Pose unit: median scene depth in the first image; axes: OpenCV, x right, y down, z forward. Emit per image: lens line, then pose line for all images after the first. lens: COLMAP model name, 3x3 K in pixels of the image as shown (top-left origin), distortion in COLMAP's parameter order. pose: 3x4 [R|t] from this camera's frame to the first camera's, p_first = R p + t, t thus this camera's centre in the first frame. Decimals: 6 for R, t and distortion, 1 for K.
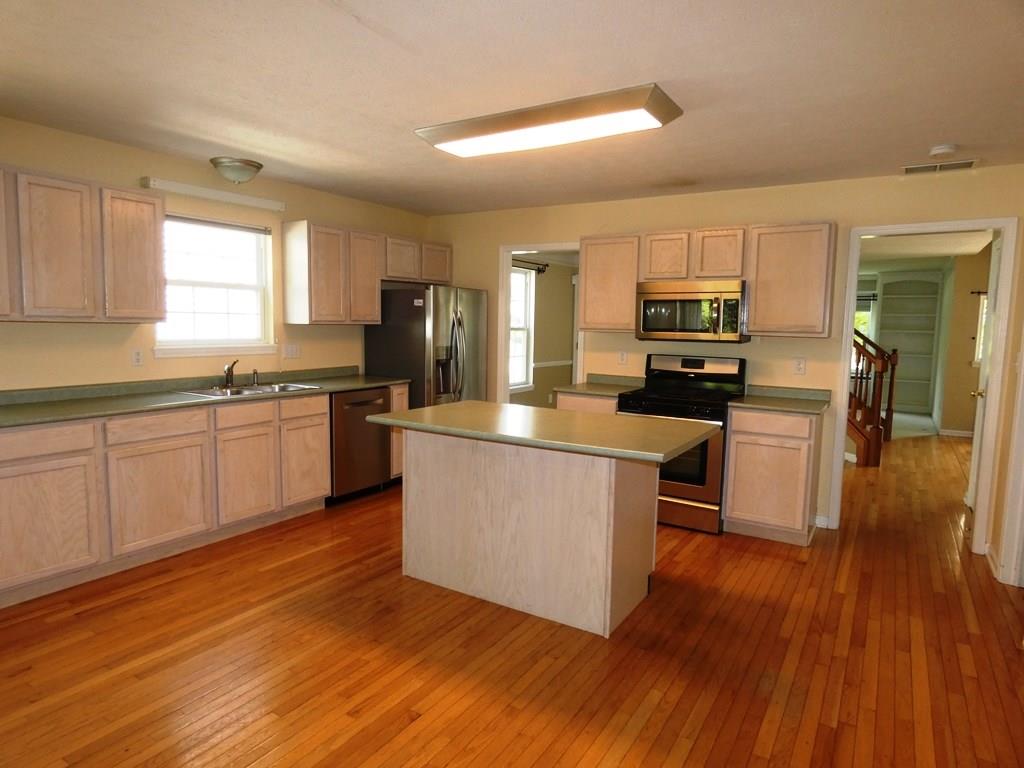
lens RADIAL K [[613.2, 0, 510.4], [0, 613.2, 381.9], [0, 0, 1]] dist [-0.005487, -0.001398]
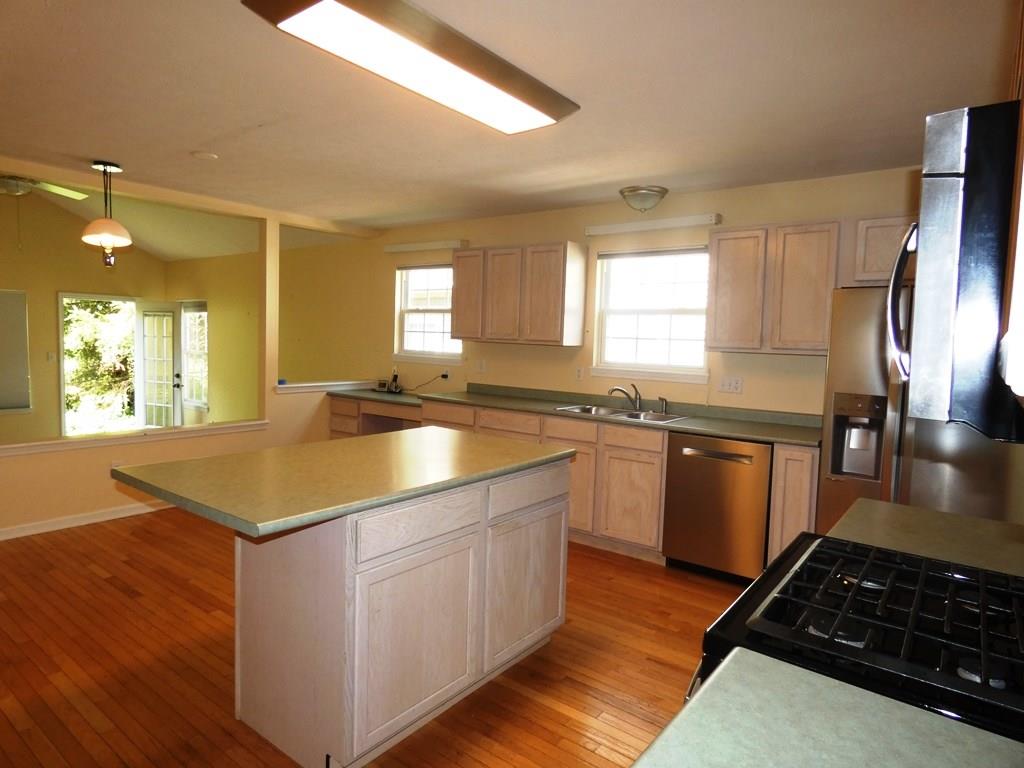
lens RADIAL K [[613.2, 0, 510.2], [0, 613.2, 384.0], [0, 0, 1]] dist [-0.005487, -0.001398]
pose [[-0.089308, 0.053588, -0.994561, 0.592444], [-0.130949, 0.989252, 0.065060, -0.076028], [0.987358, 0.136047, -0.081330, 0.891904]]
